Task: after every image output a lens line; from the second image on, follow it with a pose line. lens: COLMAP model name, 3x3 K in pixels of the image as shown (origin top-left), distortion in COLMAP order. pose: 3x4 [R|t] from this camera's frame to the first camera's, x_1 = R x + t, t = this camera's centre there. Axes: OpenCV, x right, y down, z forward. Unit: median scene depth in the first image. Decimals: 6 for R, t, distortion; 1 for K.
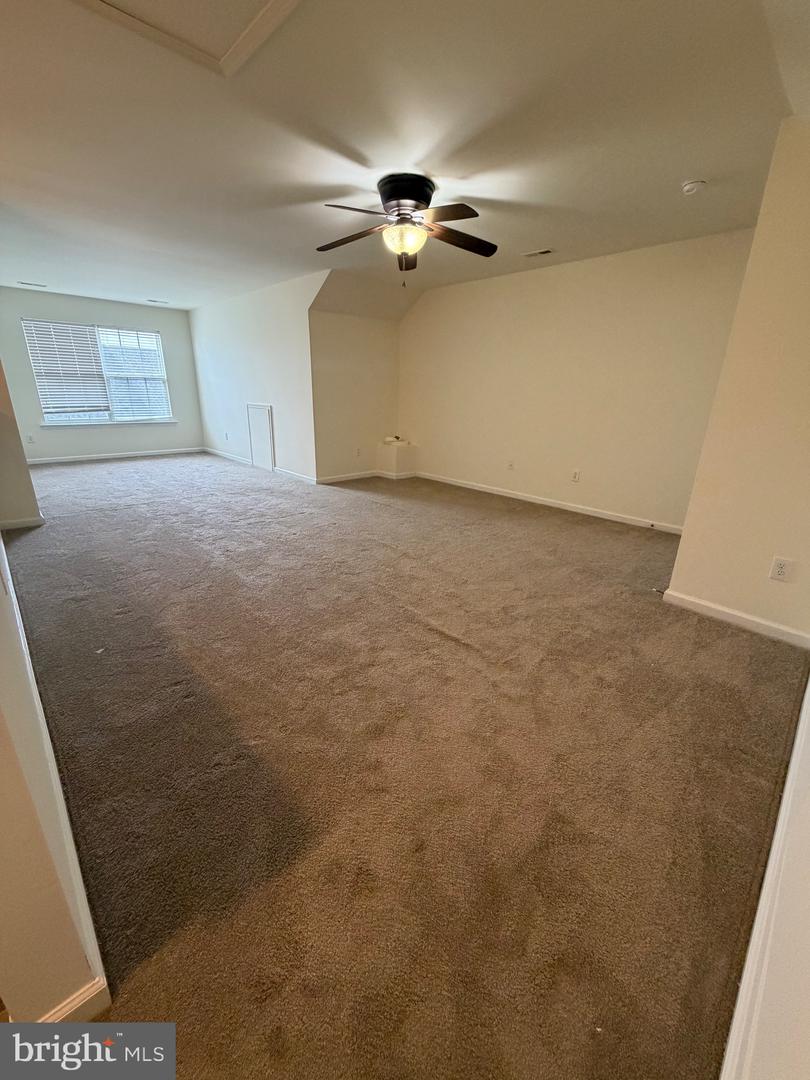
lens RADIAL K [[430.3, 0, 407.3], [0, 430.3, 538.5], [0, 0, 1]] dist [-0.001069, 0.001110]
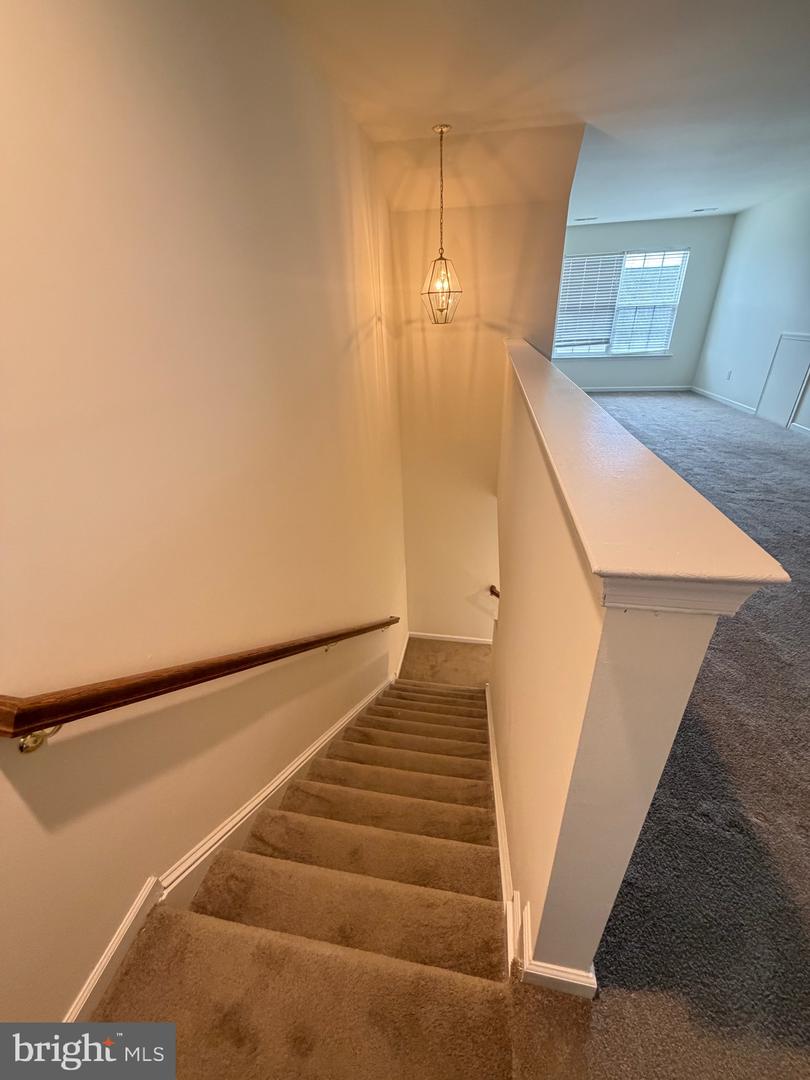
lens RADIAL K [[430.3, 0, 407.3], [0, 430.3, 538.5], [0, 0, 1]] dist [-0.001069, 0.001110]
pose [[0.589916, 0.330667, -0.736653, -0.103628], [-0.213544, 0.943711, 0.252602, -0.025364], [0.778715, 0.008294, 0.627323, -0.000673]]
